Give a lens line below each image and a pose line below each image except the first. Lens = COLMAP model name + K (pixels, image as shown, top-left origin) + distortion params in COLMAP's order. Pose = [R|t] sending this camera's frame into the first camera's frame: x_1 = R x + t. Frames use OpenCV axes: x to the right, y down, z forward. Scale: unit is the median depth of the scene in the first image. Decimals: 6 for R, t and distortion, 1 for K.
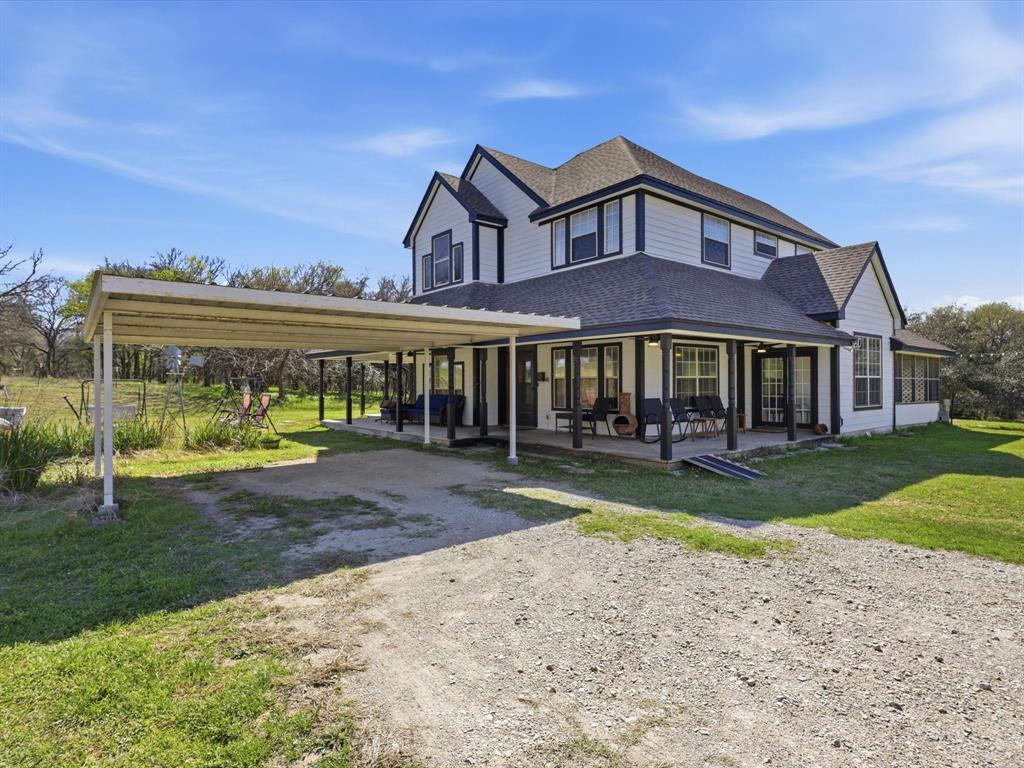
lens RADIAL K [[546.2, 0, 509.7], [0, 546.2, 381.4], [0, 0, 1]] dist [-0.003099, 0.004816]
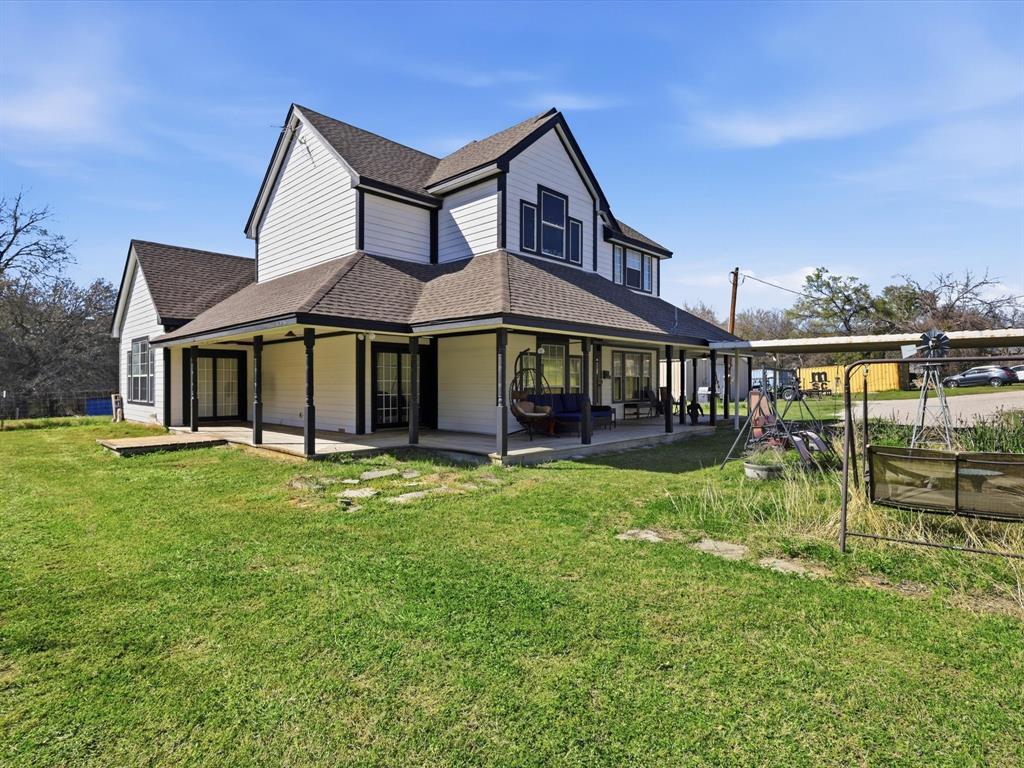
lens RADIAL K [[546.2, 0, 509.7], [0, 546.2, 385.0], [0, 0, 1]] dist [-0.003099, 0.004816]
pose [[-0.141089, -0.008472, 0.989961, -0.975194], [-0.003189, 0.999962, 0.008103, 0.004101], [-0.989992, -0.002013, -0.141111, 1.270668]]
